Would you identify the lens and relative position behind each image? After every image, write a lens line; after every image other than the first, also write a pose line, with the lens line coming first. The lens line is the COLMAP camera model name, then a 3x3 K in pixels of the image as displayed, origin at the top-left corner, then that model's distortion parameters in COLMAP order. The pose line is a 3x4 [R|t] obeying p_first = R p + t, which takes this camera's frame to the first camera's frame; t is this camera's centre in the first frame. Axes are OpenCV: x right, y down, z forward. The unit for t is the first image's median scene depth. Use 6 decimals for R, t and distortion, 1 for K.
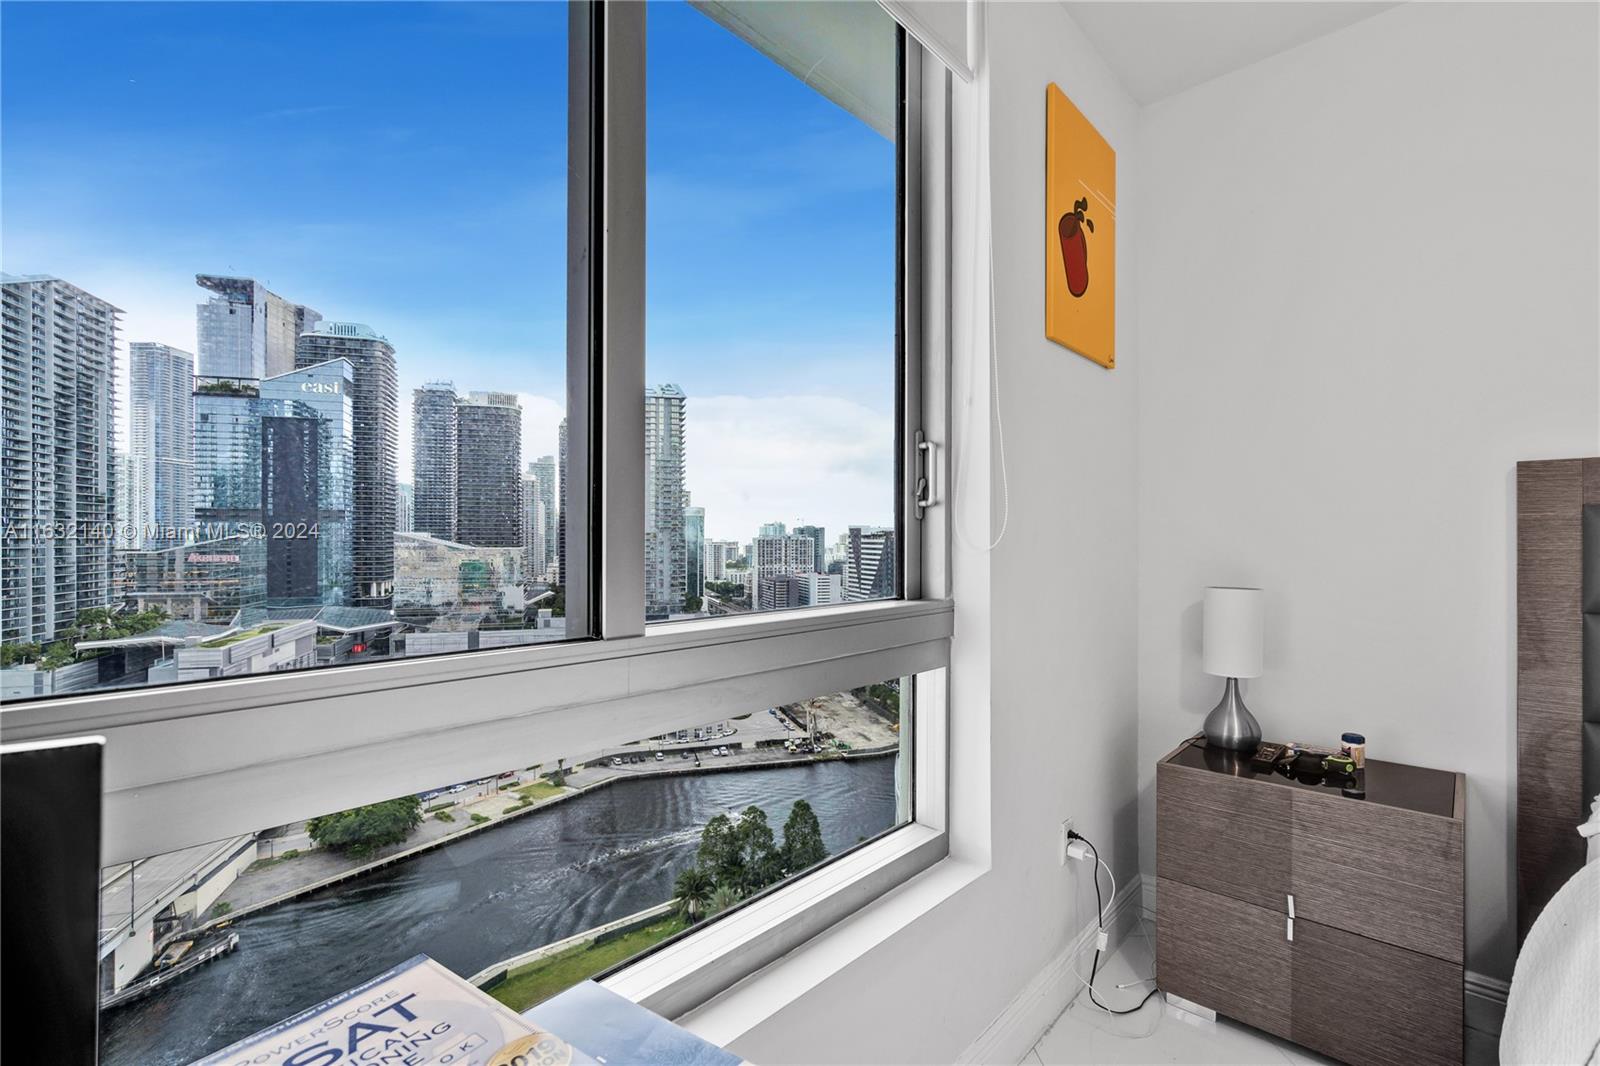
lens RADIAL K [[732.6, 0, 791.4], [0, 732.6, 536.7], [0, 0, 1]] dist [0.002060, 0.000439]
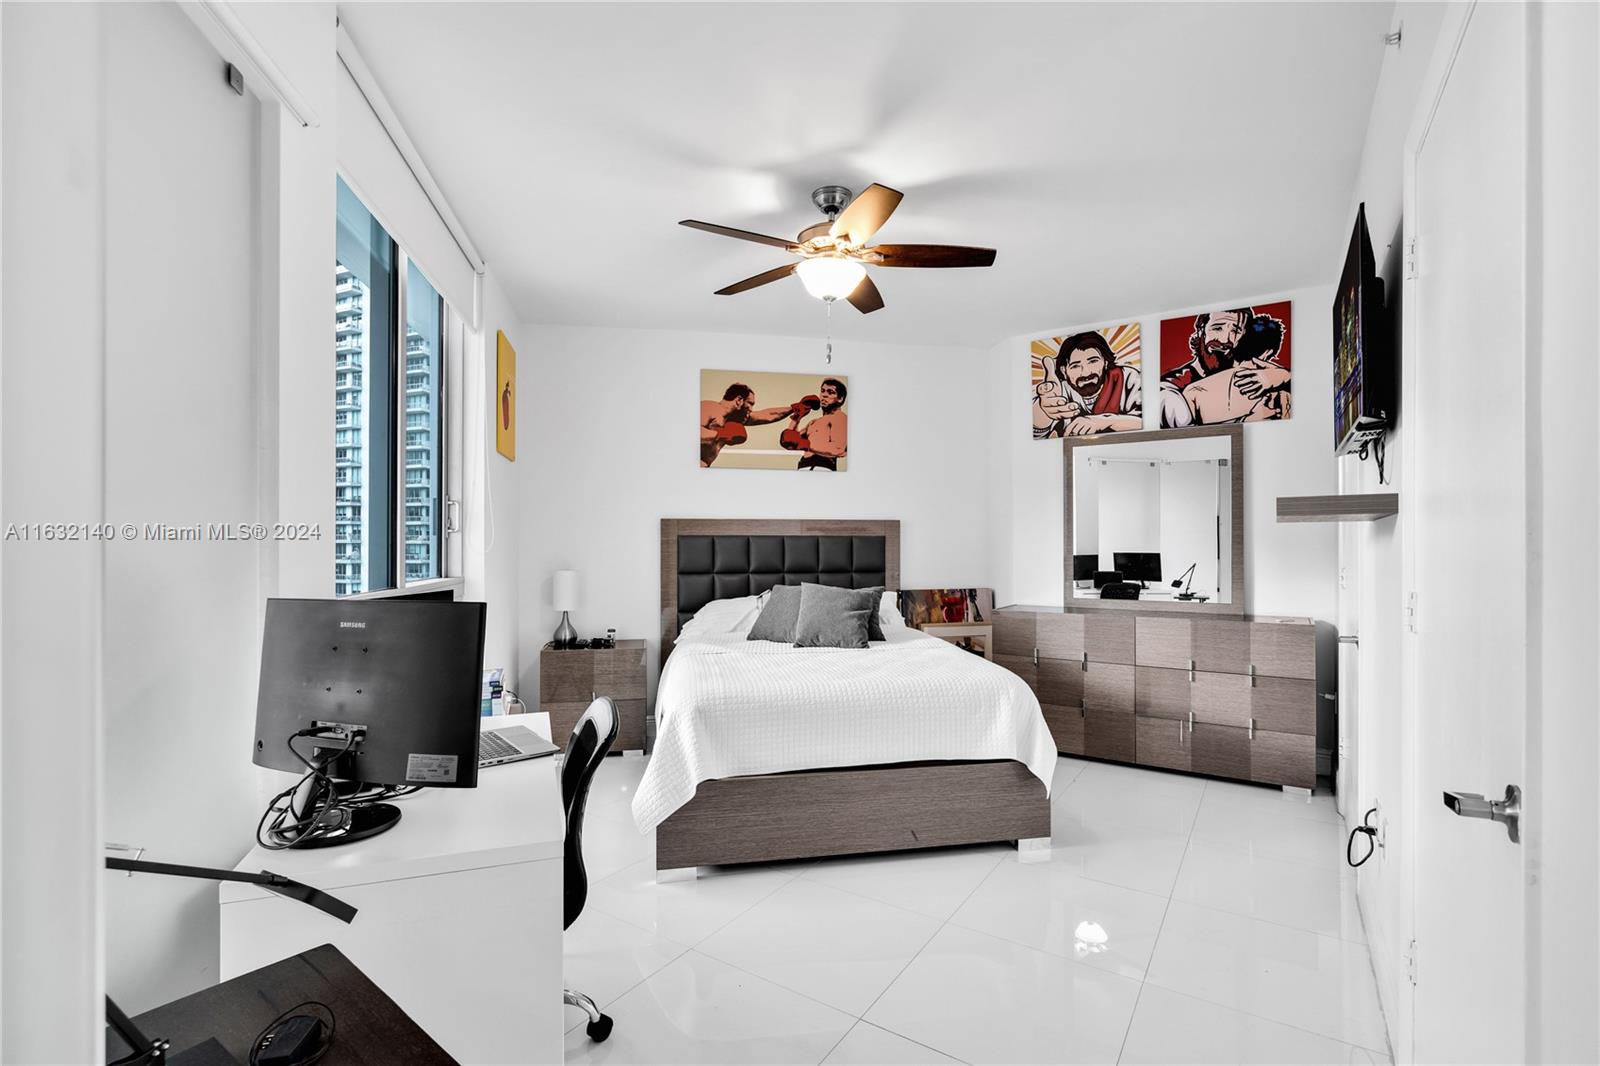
lens RADIAL K [[732.6, 0, 791.4], [0, 732.6, 536.7], [0, 0, 1]] dist [0.002060, 0.000439]
pose [[0.590786, 0.012512, 0.806732, -0.993315], [-0.002175, 0.999901, -0.013915, -0.001337], [-0.806826, 0.006466, 0.590754, -1.077748]]
